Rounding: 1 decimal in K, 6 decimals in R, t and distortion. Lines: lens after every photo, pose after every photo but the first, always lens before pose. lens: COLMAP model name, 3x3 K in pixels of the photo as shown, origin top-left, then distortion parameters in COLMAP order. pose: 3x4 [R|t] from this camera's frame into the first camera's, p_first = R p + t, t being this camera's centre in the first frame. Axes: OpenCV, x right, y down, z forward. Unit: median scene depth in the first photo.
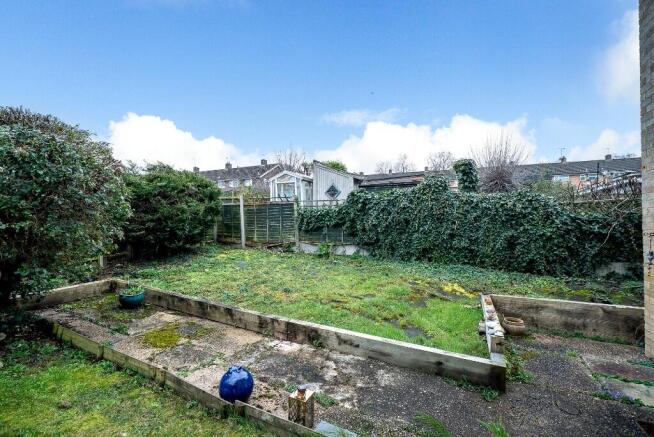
lens RADIAL K [[294.7, 0, 327.0], [0, 294.7, 218.5], [0, 0, 1]] dist [-0.000031, -0.000005]
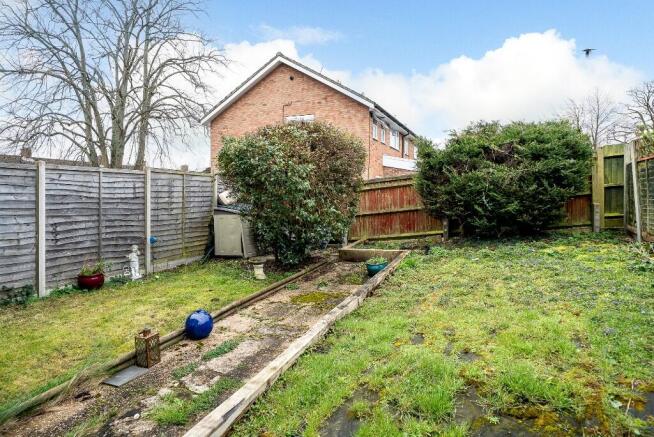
lens RADIAL K [[381.5, 0, 327.0], [0, 381.5, 218.5], [0, 0, 1]] dist [0.000076, -0.000011]
pose [[0.116624, 0.064018, -0.991111, 0.897442], [0.008376, 0.997822, 0.065437, 0.011619], [0.993141, -0.015933, 0.115834, 0.927208]]
